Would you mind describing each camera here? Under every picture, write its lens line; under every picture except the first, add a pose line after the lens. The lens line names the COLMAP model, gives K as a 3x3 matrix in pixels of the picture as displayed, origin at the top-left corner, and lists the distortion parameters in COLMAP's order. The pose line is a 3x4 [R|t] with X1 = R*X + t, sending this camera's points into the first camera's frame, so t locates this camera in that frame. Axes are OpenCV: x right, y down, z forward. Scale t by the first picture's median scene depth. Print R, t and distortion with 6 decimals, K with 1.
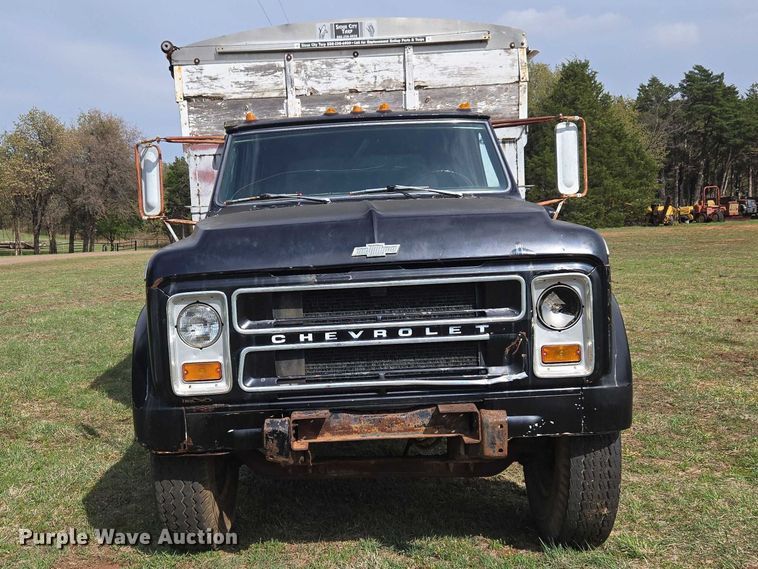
lens RADIAL K [[809.6, 0, 338.5], [0, 809.6, 307.9], [0, 0, 1]] dist [0.079442, -0.009401]
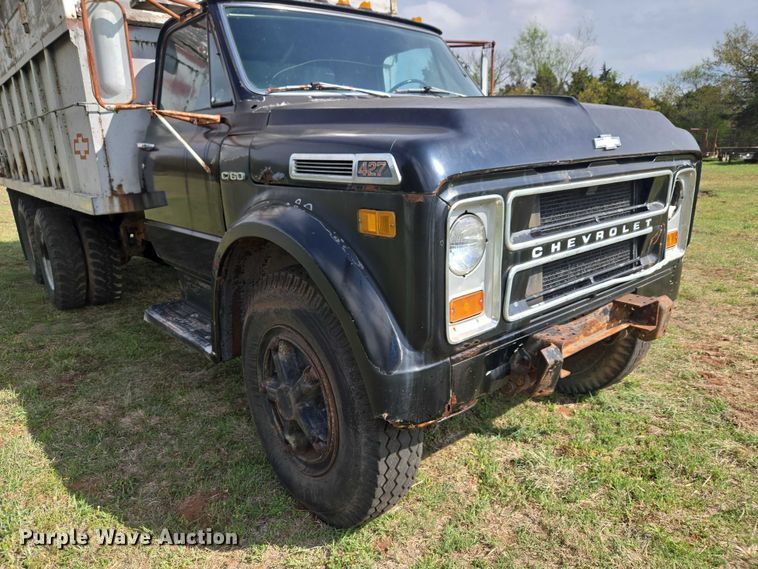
lens RADIAL K [[508.9, 0, 374.8], [0, 508.9, 289.3], [0, 0, 1]] dist [0.084300, -0.079389]
pose [[0.765601, -0.146017, 0.626525, -0.316713], [0.057762, 0.985569, 0.159112, -0.009945], [-0.640717, -0.085627, 0.762987, 0.422862]]
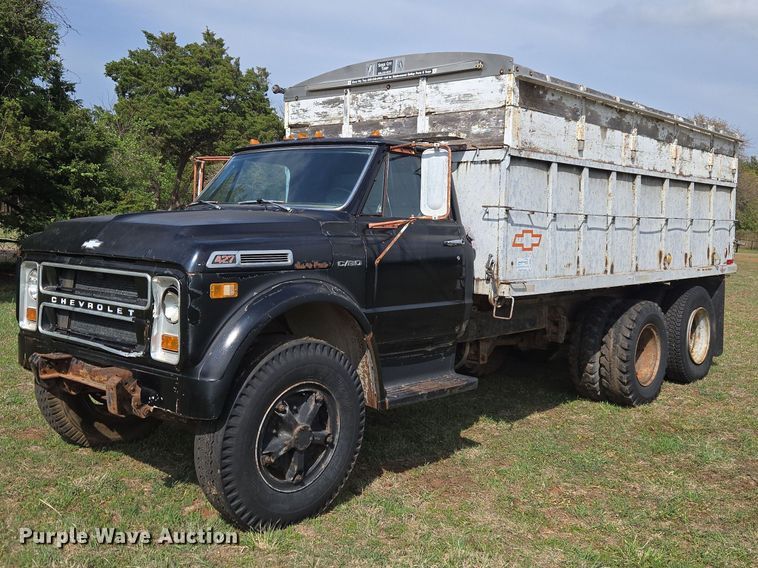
lens RADIAL K [[761.6, 0, 396.0], [0, 761.6, 238.2], [0, 0, 1]] dist [0.095610, -0.153826]
pose [[0.754422, 0.081258, -0.651341, 0.760992], [-0.132099, 0.990800, -0.029398, -0.065931], [0.642960, 0.108220, 0.758215, 0.201586]]
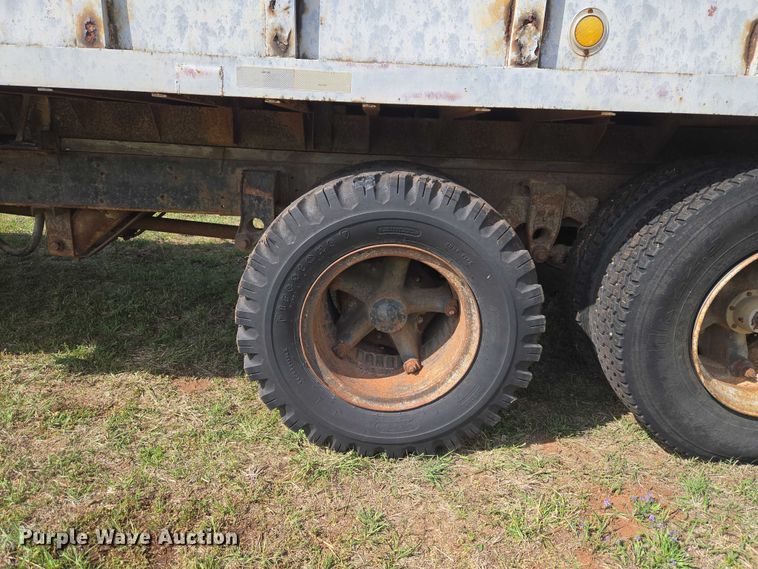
lens RADIAL K [[508.9, 0, 374.8], [0, 508.9, 289.3], [0, 0, 1]] dist [0.084300, -0.079389]
pose [[-0.012249, 0.347659, -0.937541, 0.518066], [-0.148494, 0.926582, 0.345536, -0.089671], [0.988837, 0.143452, 0.040276, 1.472594]]
